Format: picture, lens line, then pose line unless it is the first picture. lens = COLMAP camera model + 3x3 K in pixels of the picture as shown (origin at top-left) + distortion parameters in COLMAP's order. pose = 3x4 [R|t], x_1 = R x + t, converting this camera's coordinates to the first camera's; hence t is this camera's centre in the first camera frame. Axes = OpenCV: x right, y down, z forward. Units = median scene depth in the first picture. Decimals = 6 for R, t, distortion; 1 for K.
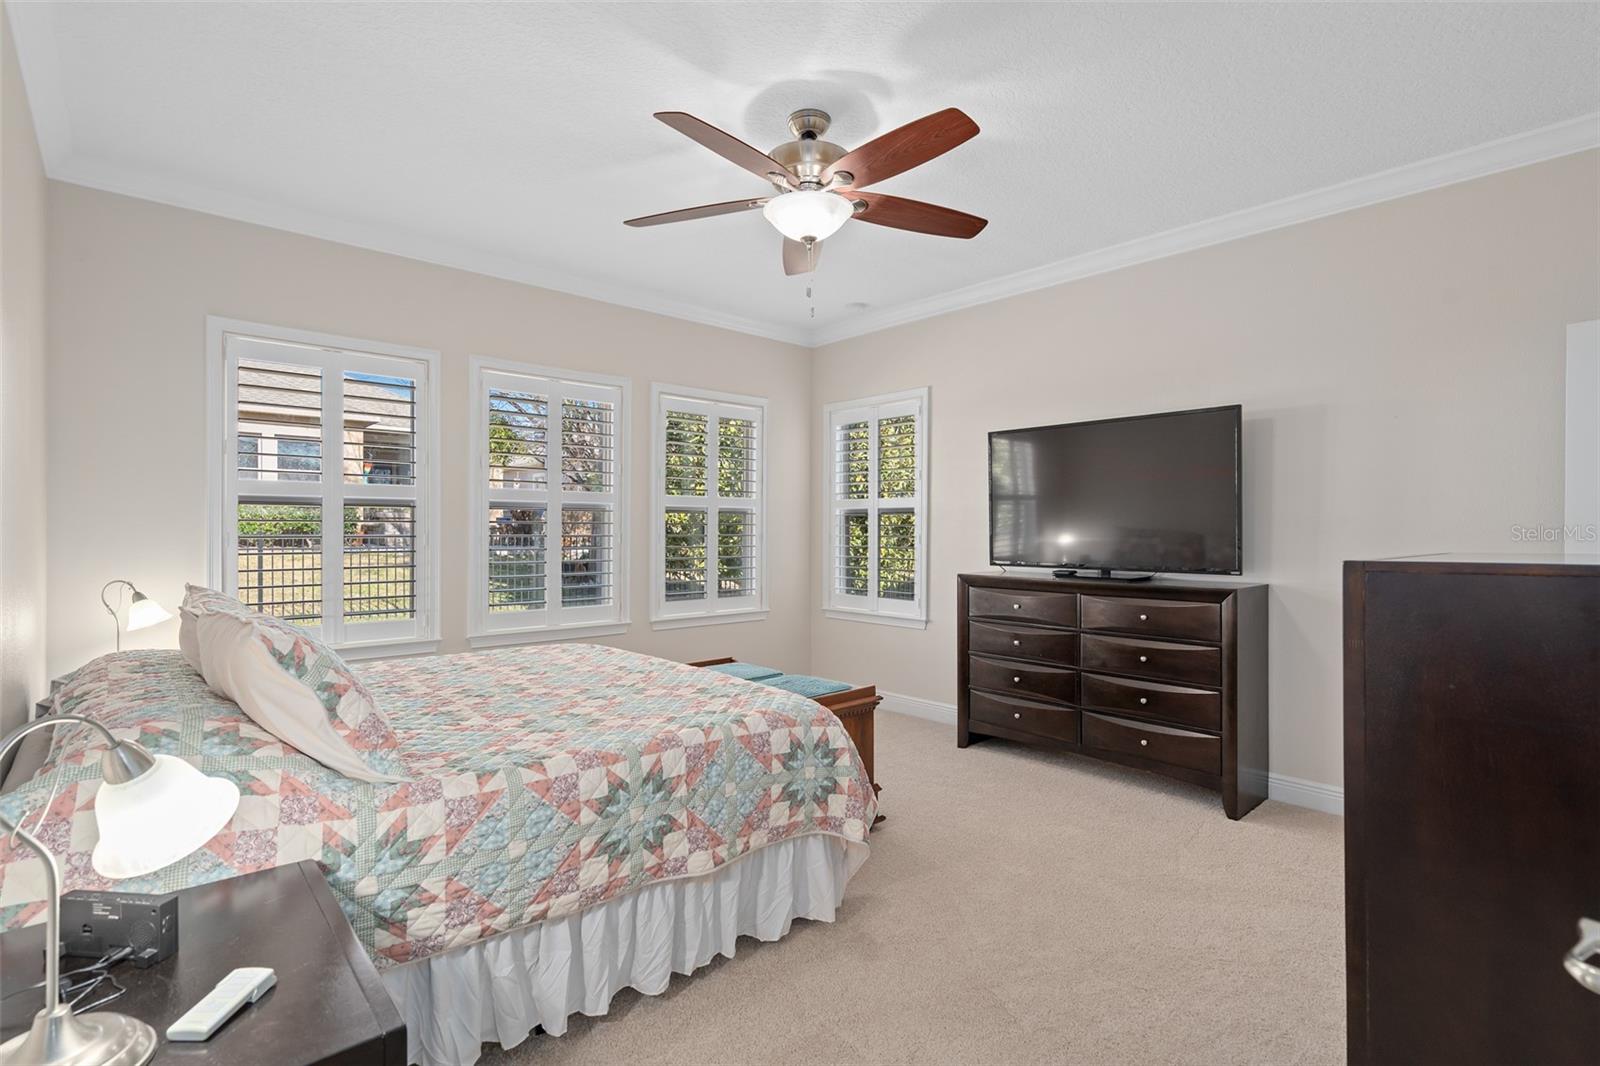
lens RADIAL K [[778.8, 0, 799.4], [0, 778.8, 521.9], [0, 0, 1]] dist [-0.012064, -0.000219]
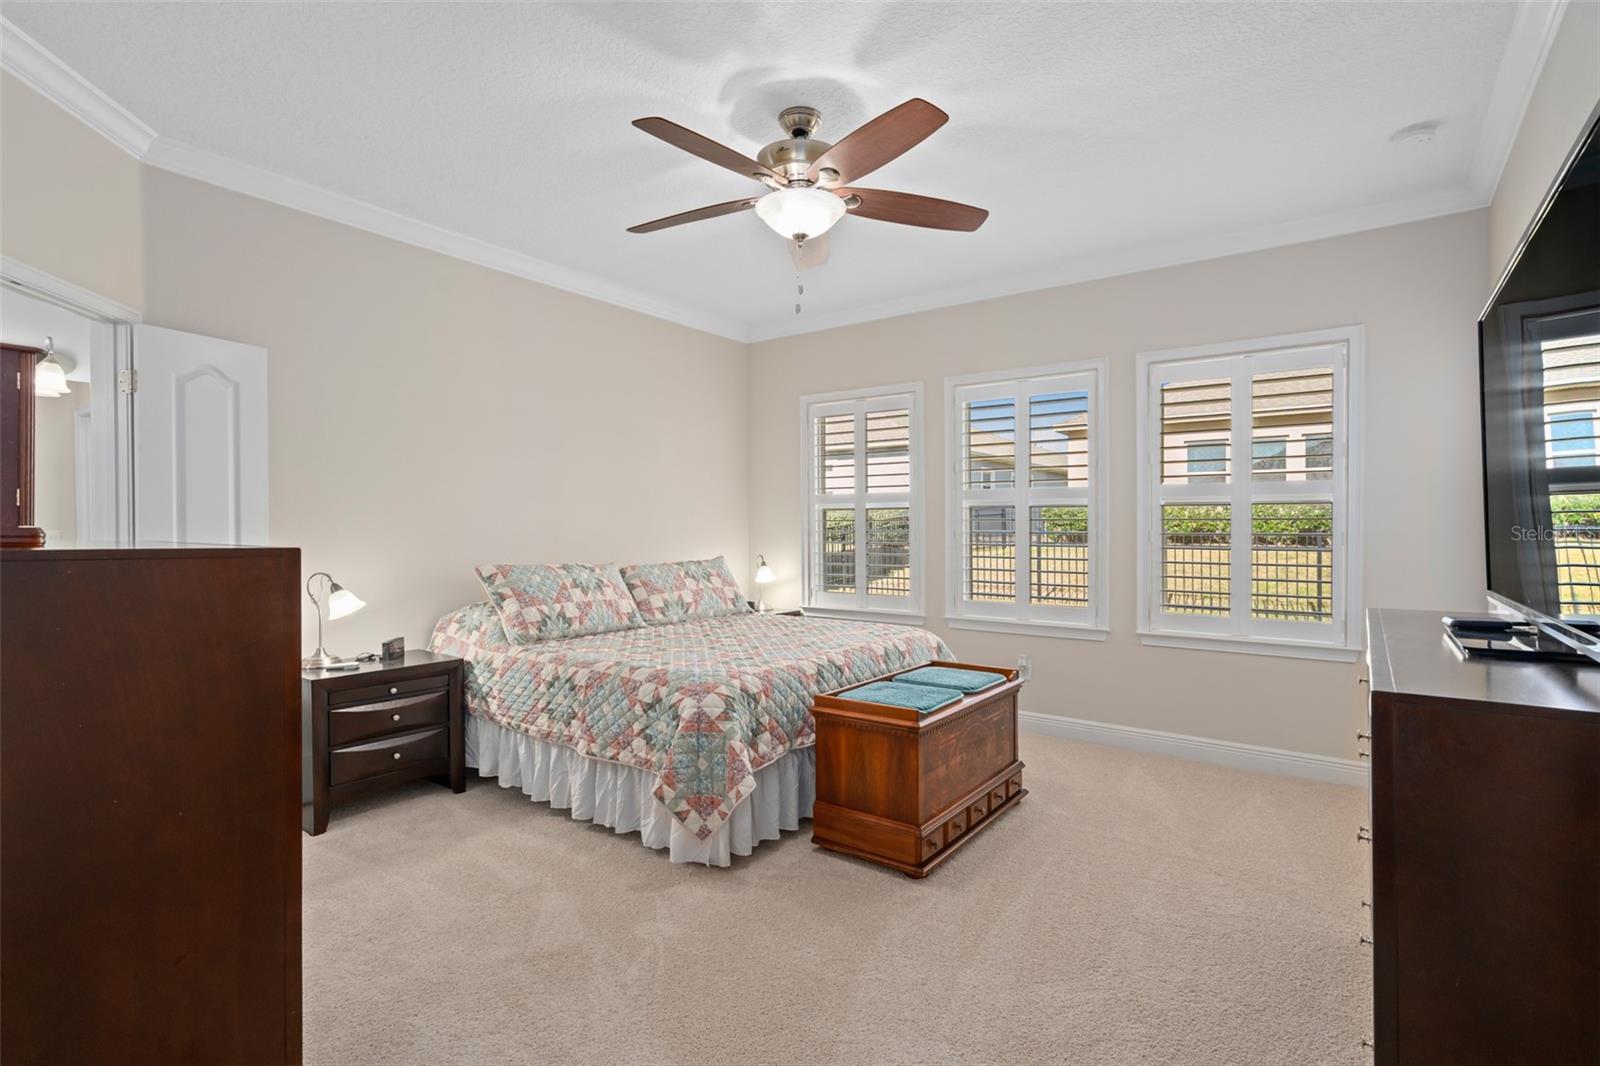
lens RADIAL K [[748.8, 0, 802.6], [0, 748.8, 545.9], [0, 0, 1]] dist [-0.045429, -0.000243]
pose [[0.214003, 0.026300, -0.976479, 0.965389], [0.008082, 0.999556, 0.028693, 0.008966], [0.976800, -0.014032, 0.213695, 0.793773]]
